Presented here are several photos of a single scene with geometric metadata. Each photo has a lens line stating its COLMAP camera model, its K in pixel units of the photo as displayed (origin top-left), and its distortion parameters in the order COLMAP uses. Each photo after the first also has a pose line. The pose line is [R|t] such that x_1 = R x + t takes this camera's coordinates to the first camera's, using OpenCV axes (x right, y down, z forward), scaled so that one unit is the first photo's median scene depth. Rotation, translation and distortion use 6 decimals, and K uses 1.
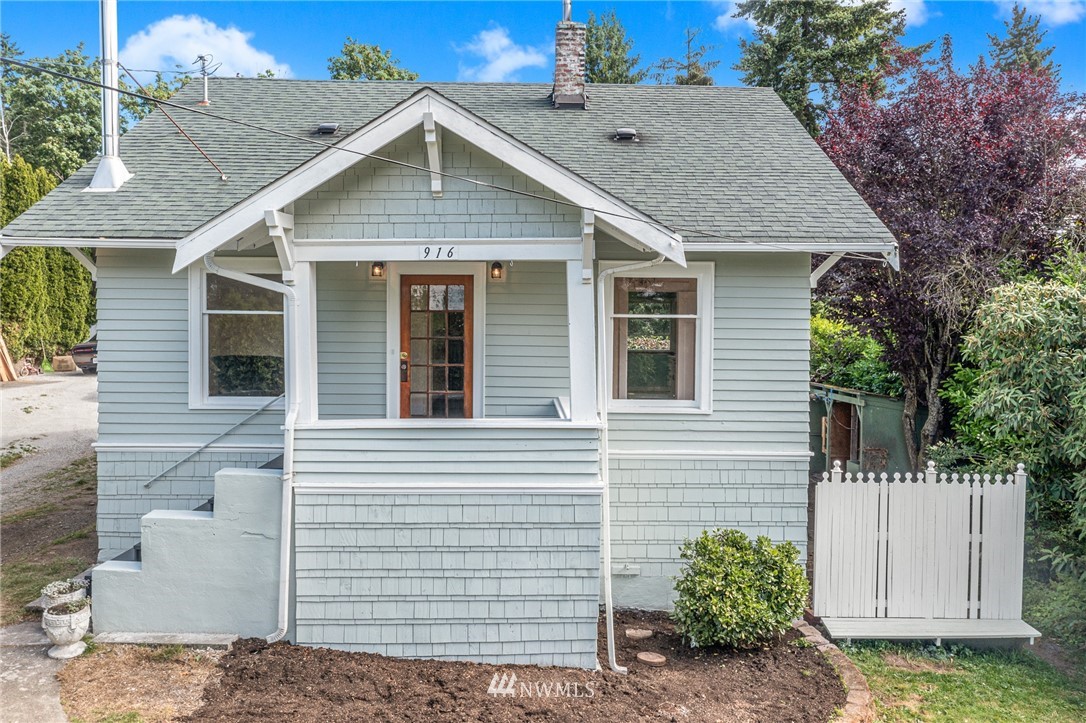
lens RADIAL K [[872.4, 0, 543.0], [0, 872.4, 361.5], [0, 0, 1]] dist [-0.006383, 0.003382]
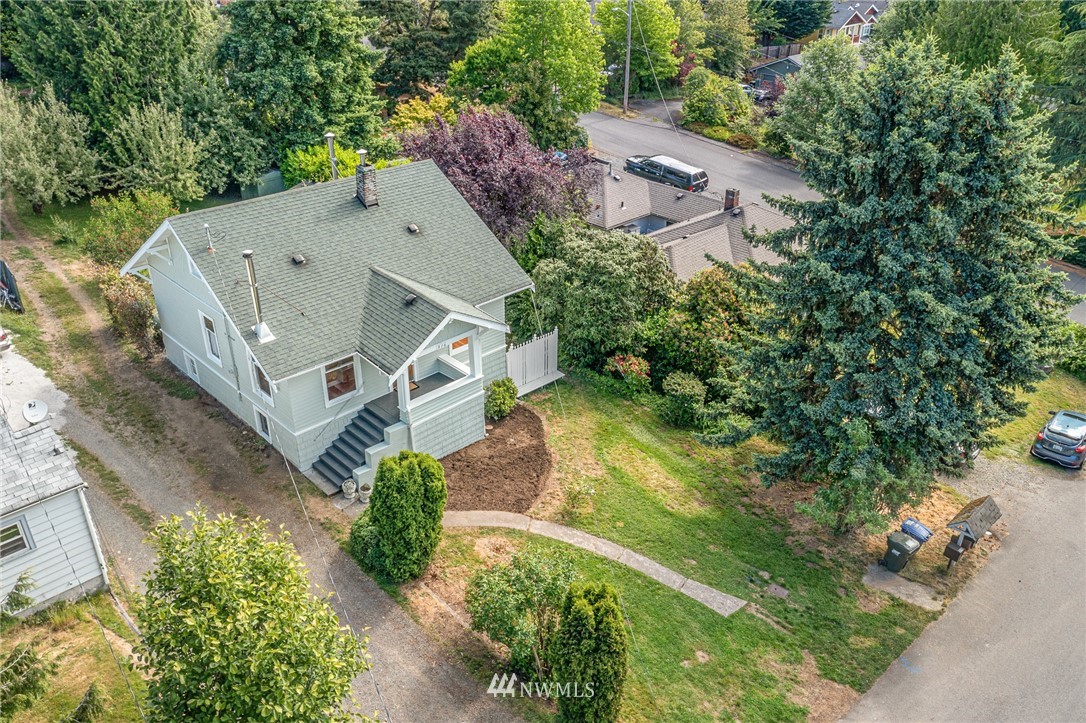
lens RADIAL K [[872.4, 0, 543.0], [0, 872.4, 361.5], [0, 0, 1]] dist [-0.006383, 0.003382]
pose [[0.736135, -0.326812, 0.592704, -1.379822], [0.034862, 0.892846, 0.449010, -1.173921], [-0.675936, -0.309869, 0.668649, -1.092873]]
